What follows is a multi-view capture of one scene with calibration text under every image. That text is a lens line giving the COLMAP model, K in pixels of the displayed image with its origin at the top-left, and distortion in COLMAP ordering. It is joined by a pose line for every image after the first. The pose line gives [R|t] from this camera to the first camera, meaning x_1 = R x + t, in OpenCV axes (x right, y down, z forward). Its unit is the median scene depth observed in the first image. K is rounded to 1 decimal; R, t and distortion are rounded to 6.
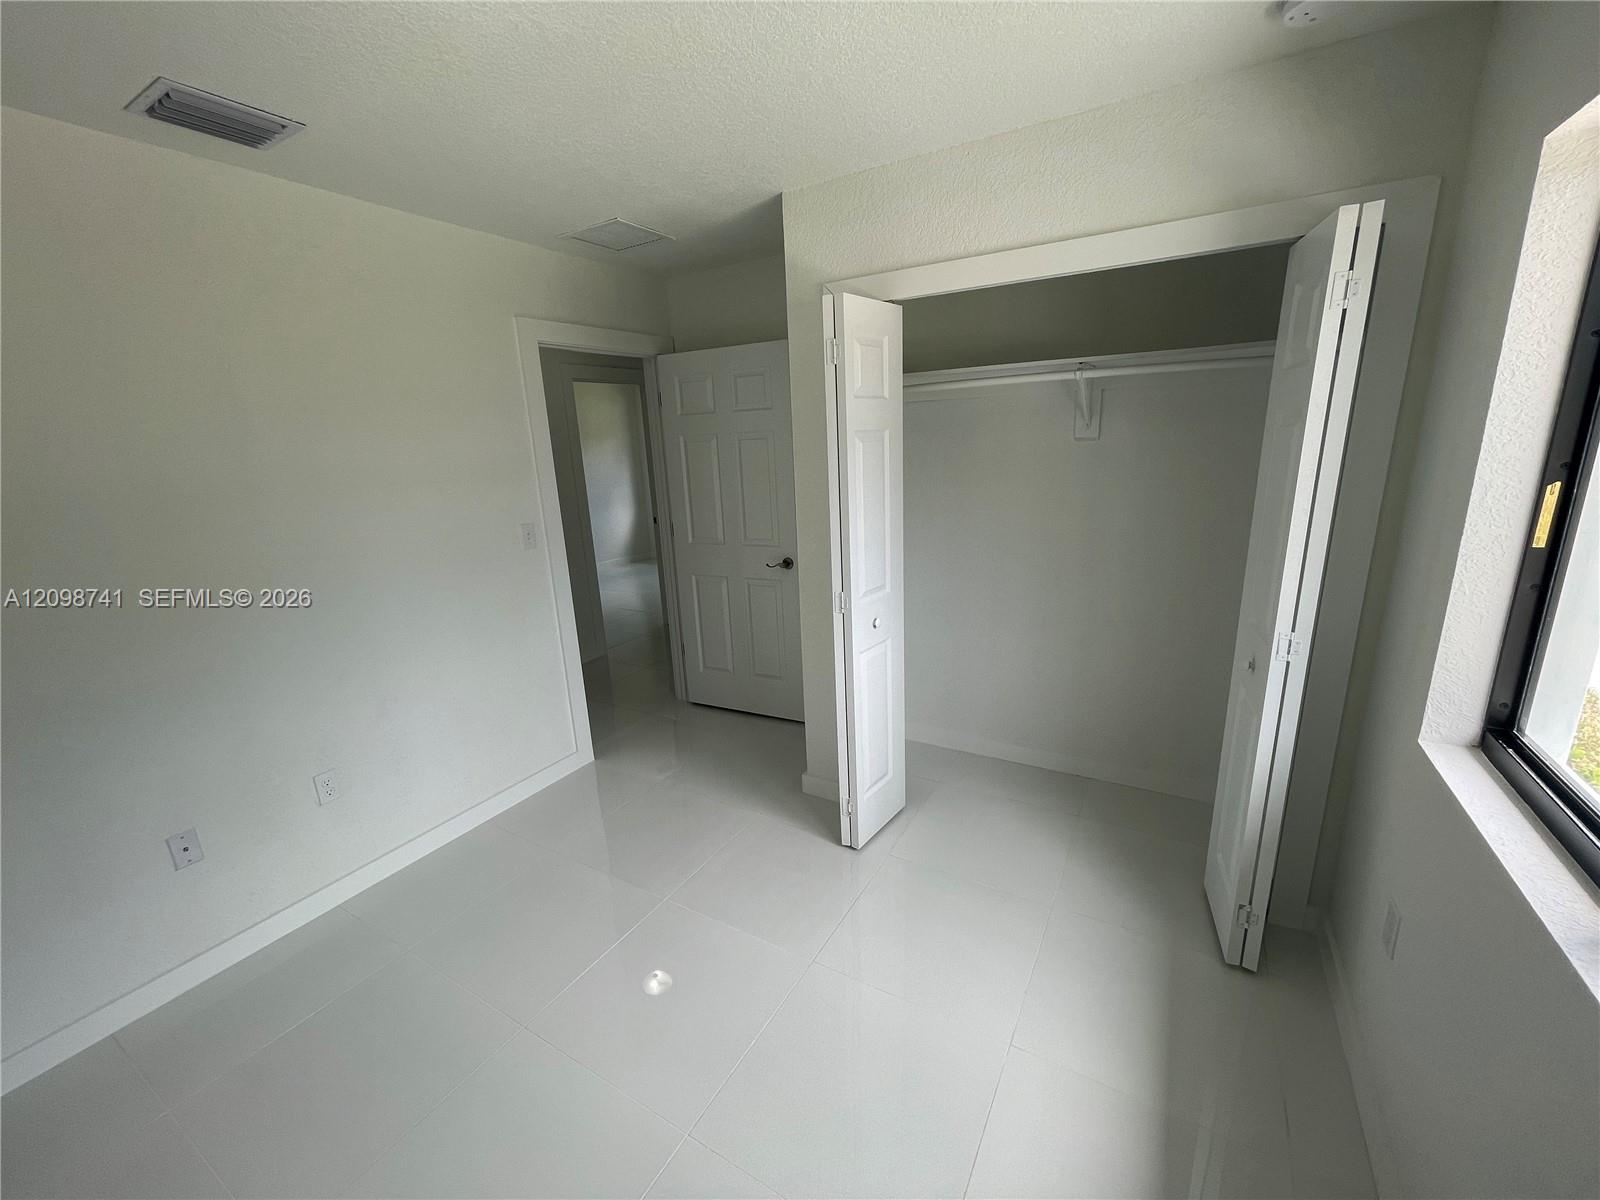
lens RADIAL K [[650.1, 0, 795.6], [0, 650.1, 607.8], [0, 0, 1]] dist [-0.000556, -0.000176]
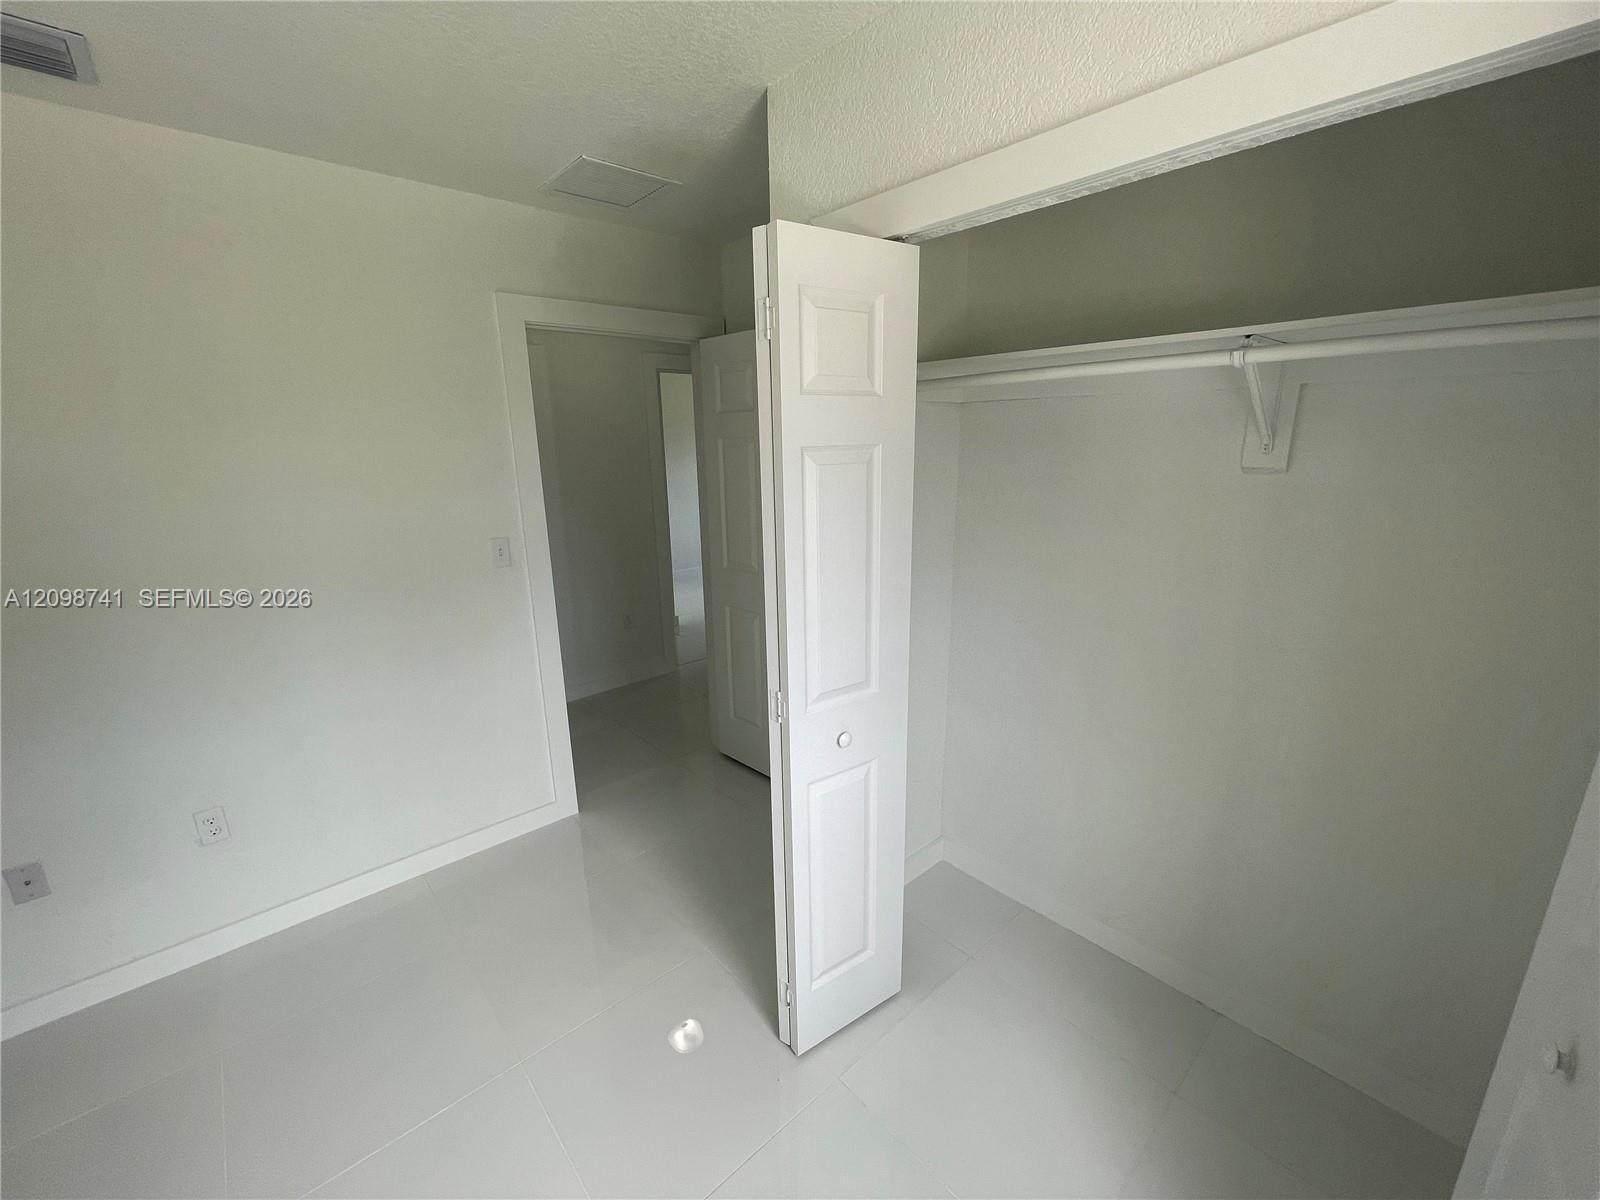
lens RADIAL K [[650.1, 0, 795.6], [0, 650.1, 607.8], [0, 0, 1]] dist [-0.000556, -0.000176]
pose [[0.951476, 0.106618, -0.288661, 0.242690], [-0.103468, 0.994288, 0.026198, -0.115769], [0.289805, 0.004941, 0.957073, 0.343763]]
